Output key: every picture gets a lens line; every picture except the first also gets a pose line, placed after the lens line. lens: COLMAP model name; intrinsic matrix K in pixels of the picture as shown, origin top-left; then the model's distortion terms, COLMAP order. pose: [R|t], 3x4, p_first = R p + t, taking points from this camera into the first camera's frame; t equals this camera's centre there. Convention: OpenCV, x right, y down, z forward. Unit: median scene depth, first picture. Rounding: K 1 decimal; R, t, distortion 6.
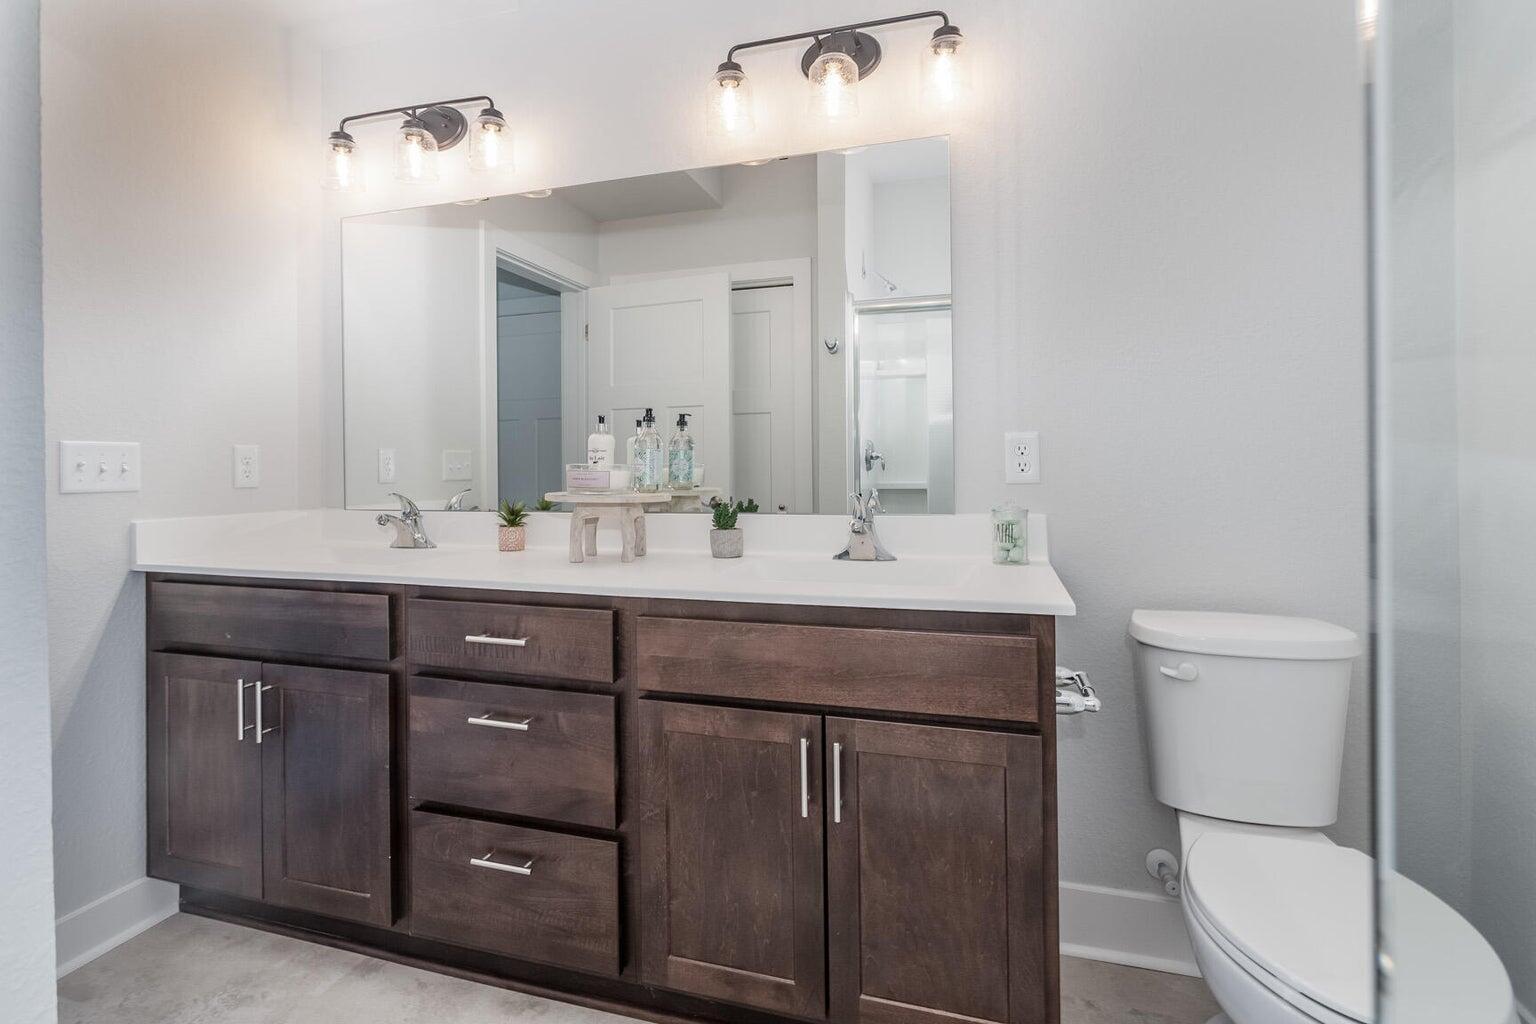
lens RADIAL K [[728.4, 0, 766.0], [0, 728.4, 414.4], [0, 0, 1]] dist [0.041435, 0.000020]
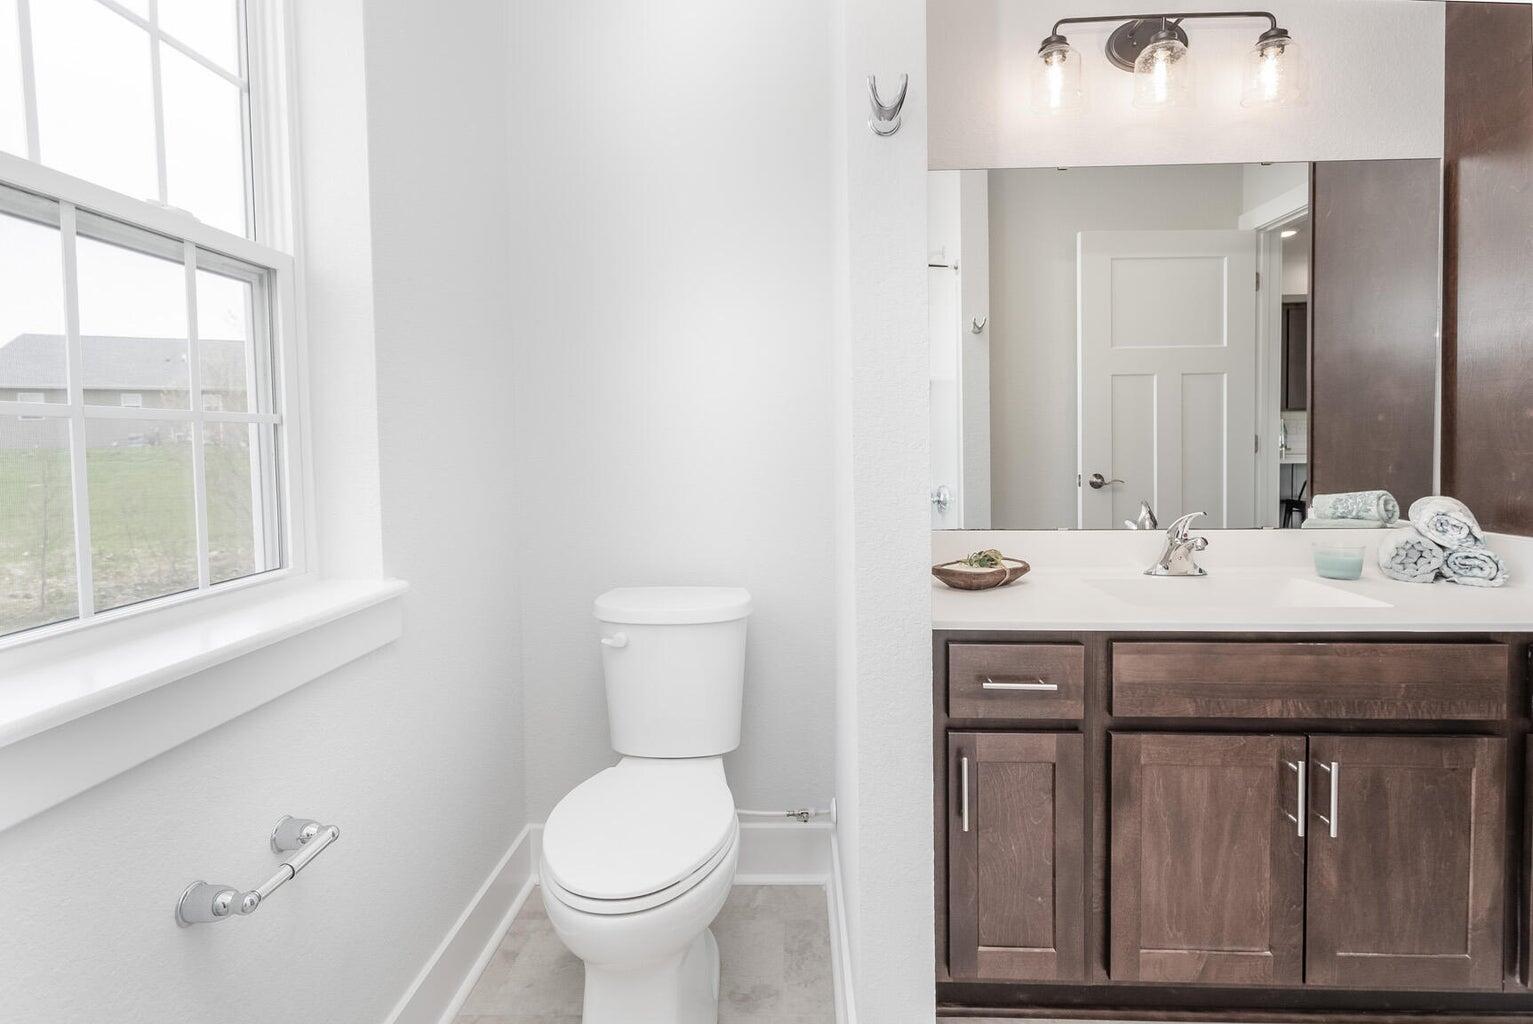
lens RADIAL K [[732.1, 0, 769.4], [0, 732.1, 453.8], [0, 0, 1]] dist [-0.005314, -0.000135]
pose [[0.967787, -0.005336, 0.251712, -0.655347], [-0.001884, 0.999594, 0.028434, 0.015331], [-0.251762, -0.027992, 0.967384, 0.210380]]
